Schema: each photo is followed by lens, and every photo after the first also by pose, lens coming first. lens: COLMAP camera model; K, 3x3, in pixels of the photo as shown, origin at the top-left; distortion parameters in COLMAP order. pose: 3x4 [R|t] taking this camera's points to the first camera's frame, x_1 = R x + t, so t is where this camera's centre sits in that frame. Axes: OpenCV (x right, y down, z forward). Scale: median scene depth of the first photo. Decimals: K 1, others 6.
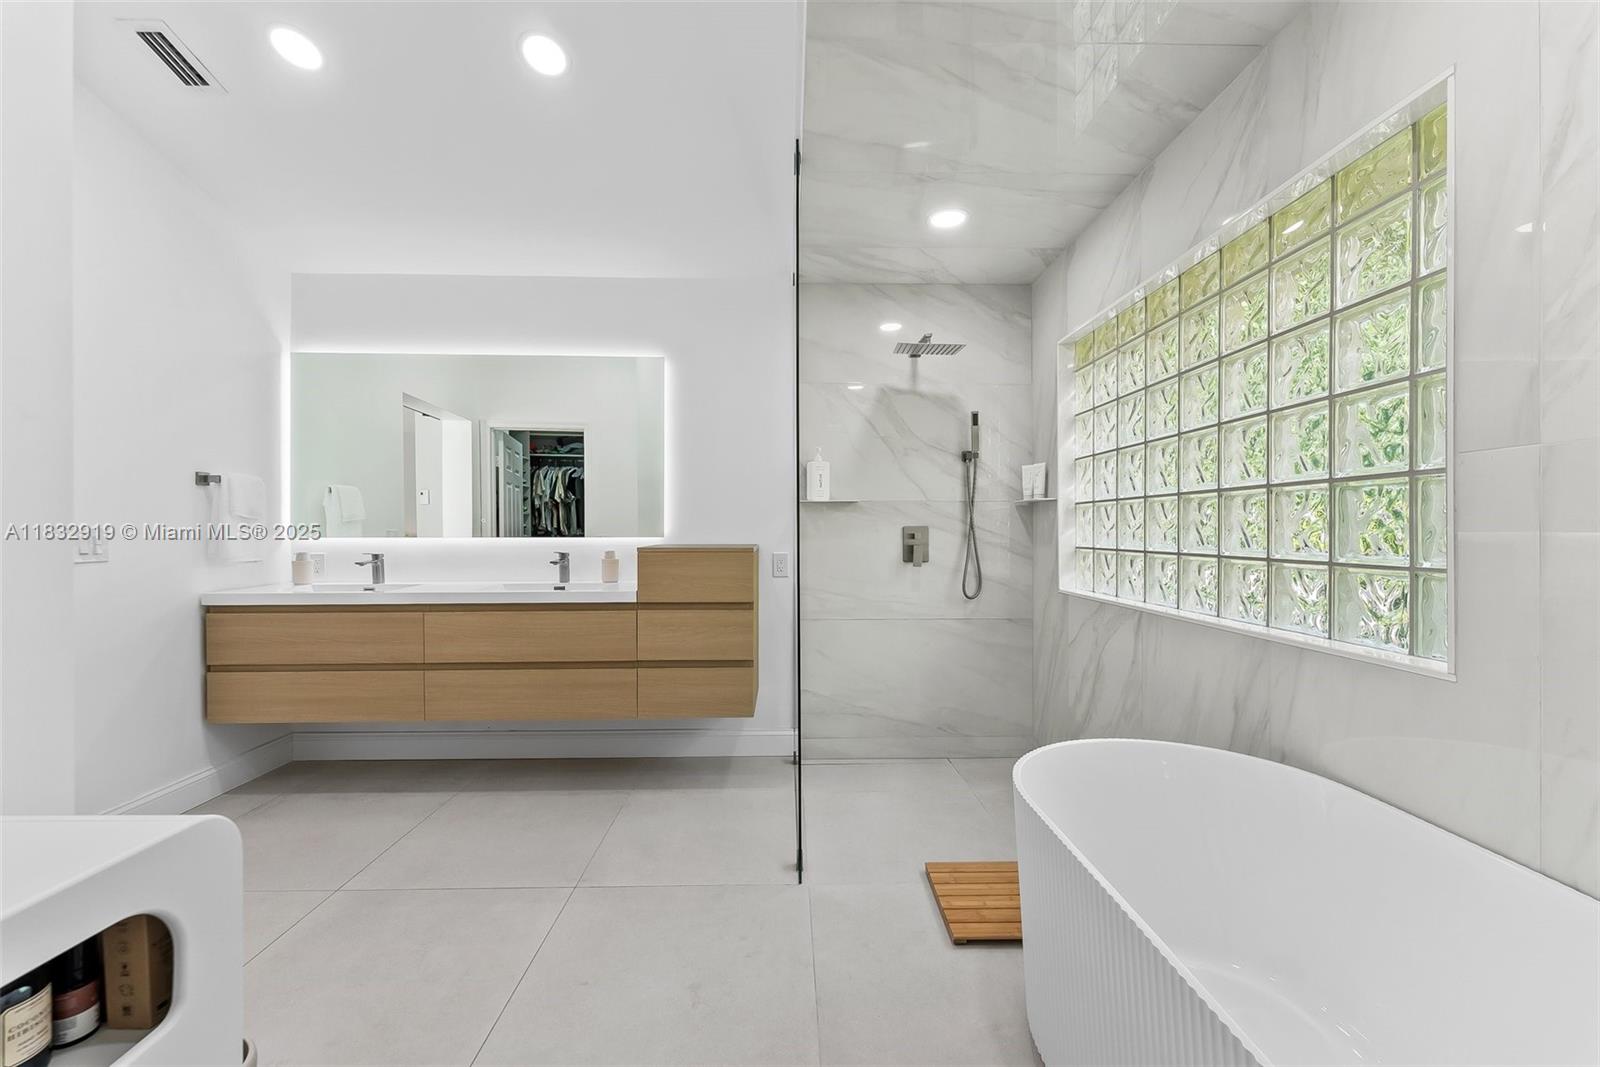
lens RADIAL K [[635.0, 0, 800.0], [0, 635.0, 533.5], [0, 0, 1]] dist [-0.000067, -0.000029]
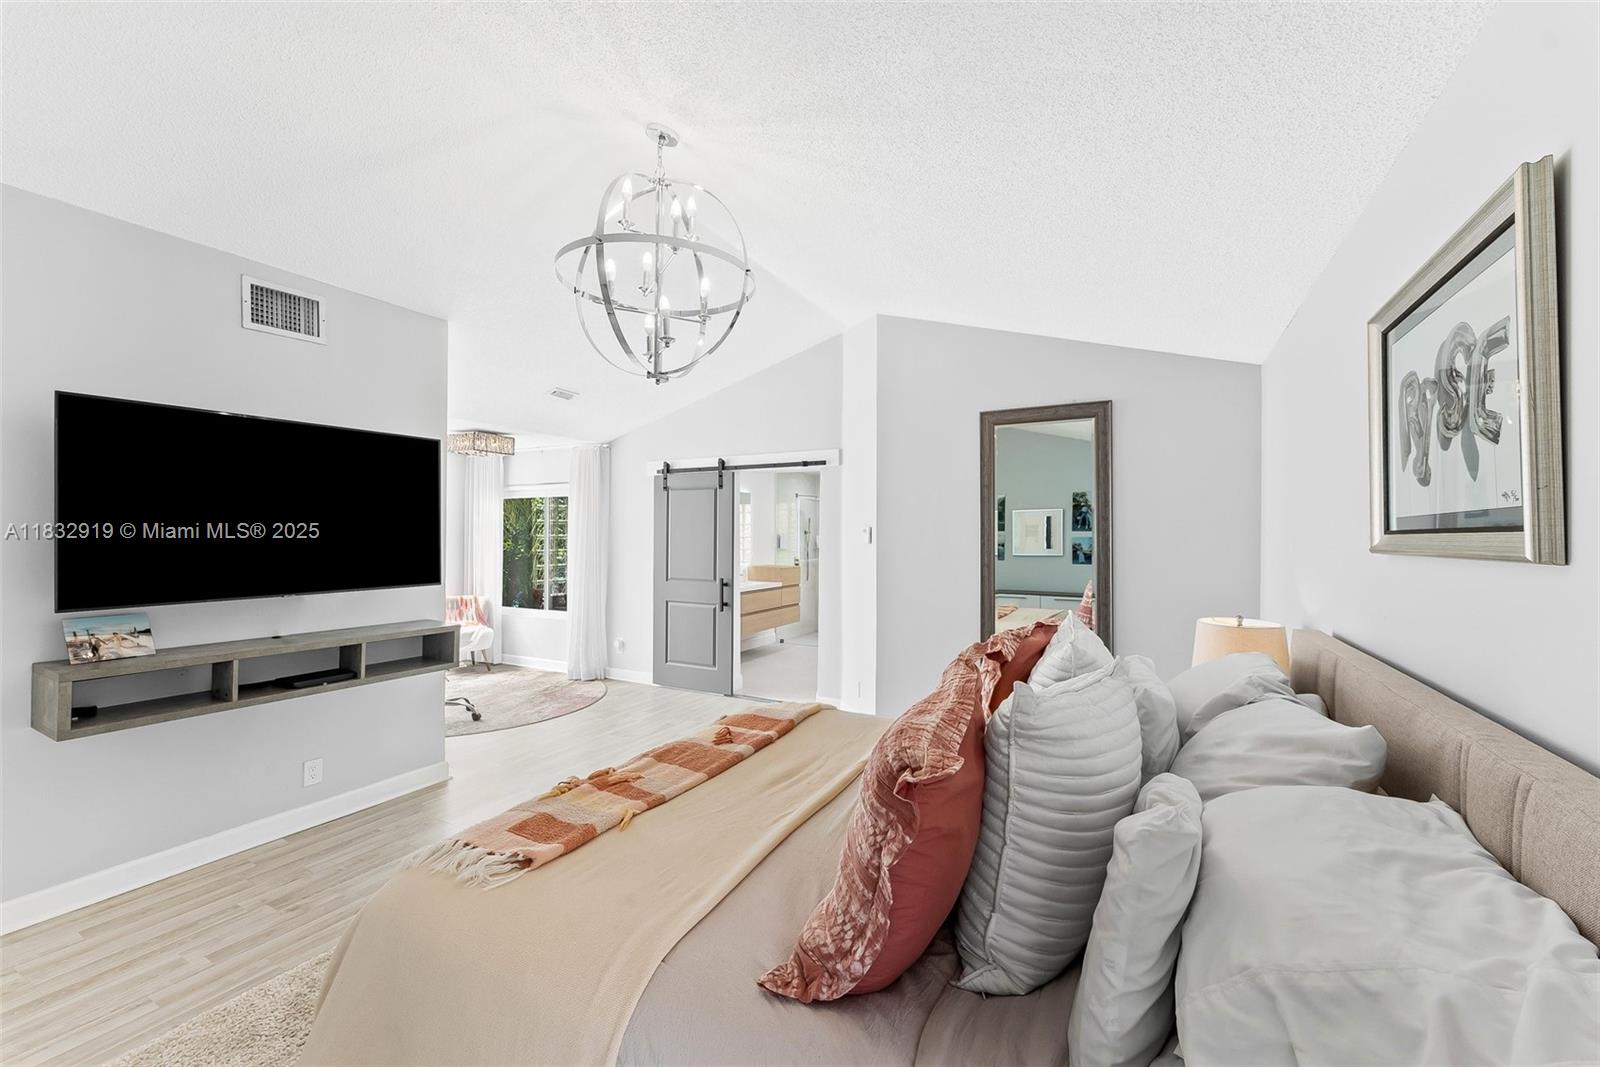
lens RADIAL K [[635.0, 0, 800.0], [0, 635.0, 533.5], [0, 0, 1]] dist [-0.000067, -0.000029]
pose [[0.498172, 0.012445, 0.866989, -2.698866], [-0.003966, 0.999919, -0.012074, -0.098641], [-0.867069, 0.002577, 0.498181, -0.519869]]
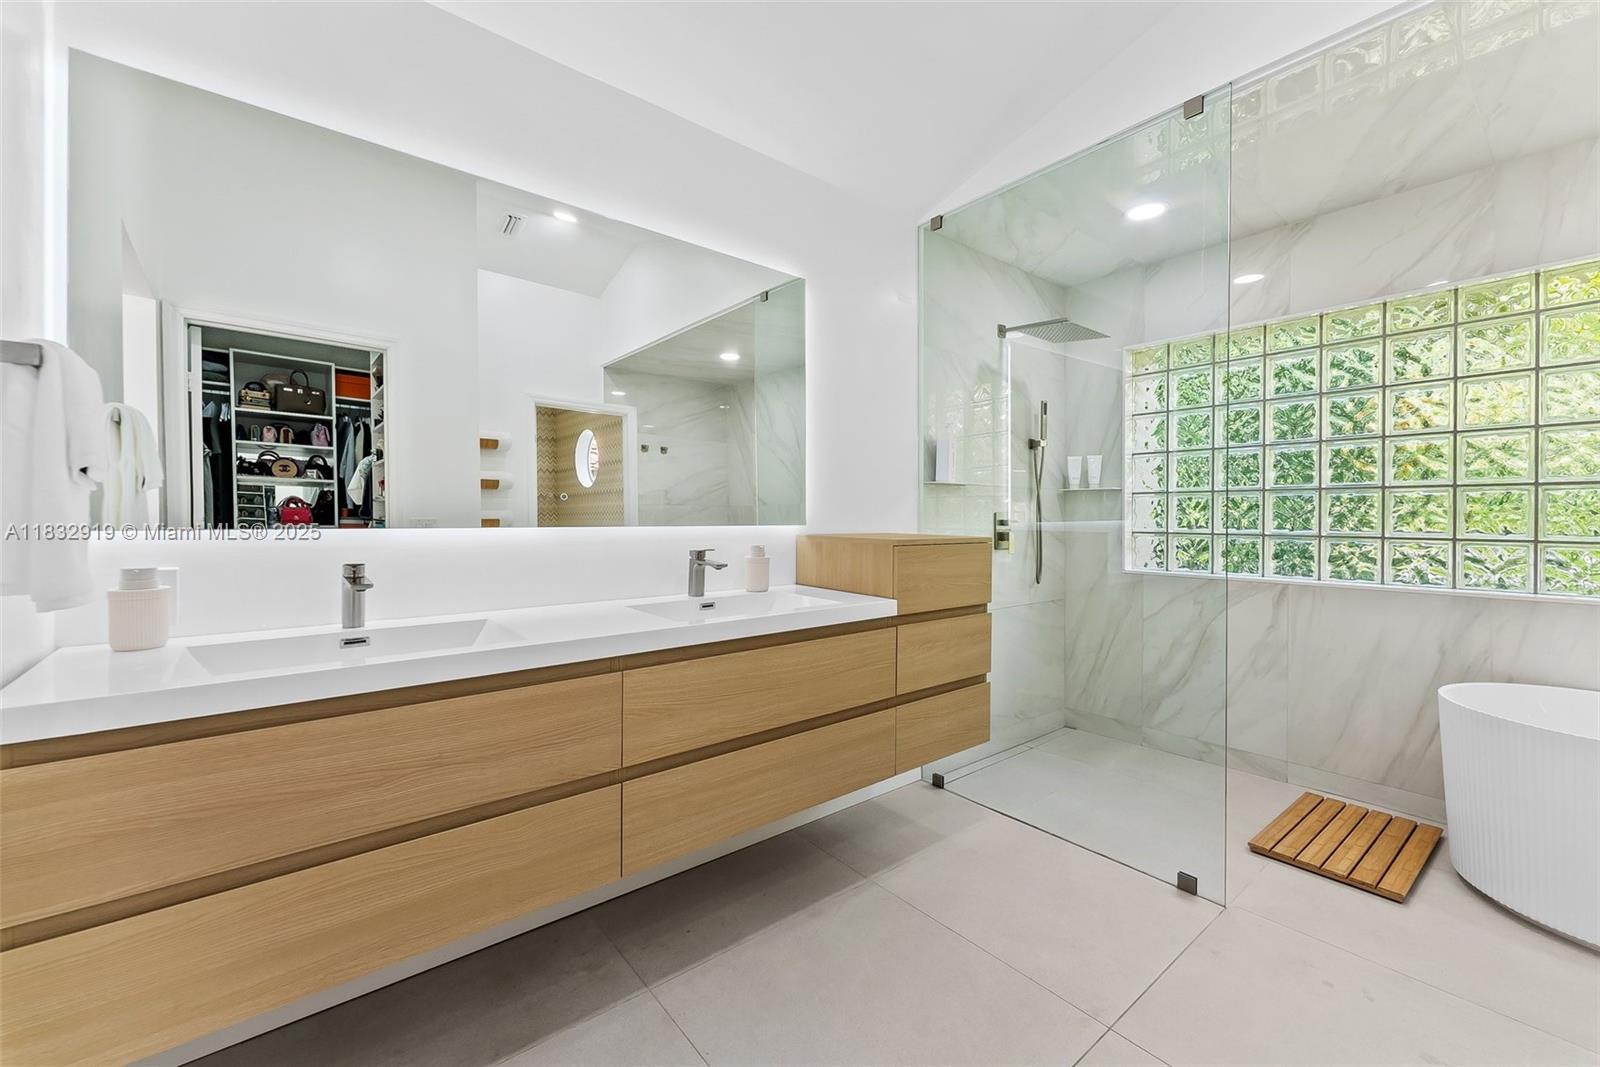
lens RADIAL K [[649.2, 0, 802.5], [0, 649.2, 526.6], [0, 0, 1]] dist [0.000730, 0.000030]
pose [[0.789199, -0.005976, 0.614108, -0.778293], [-0.000975, 0.999939, 0.010984, -0.000579], [-0.614136, -0.009268, 0.789146, 0.475854]]
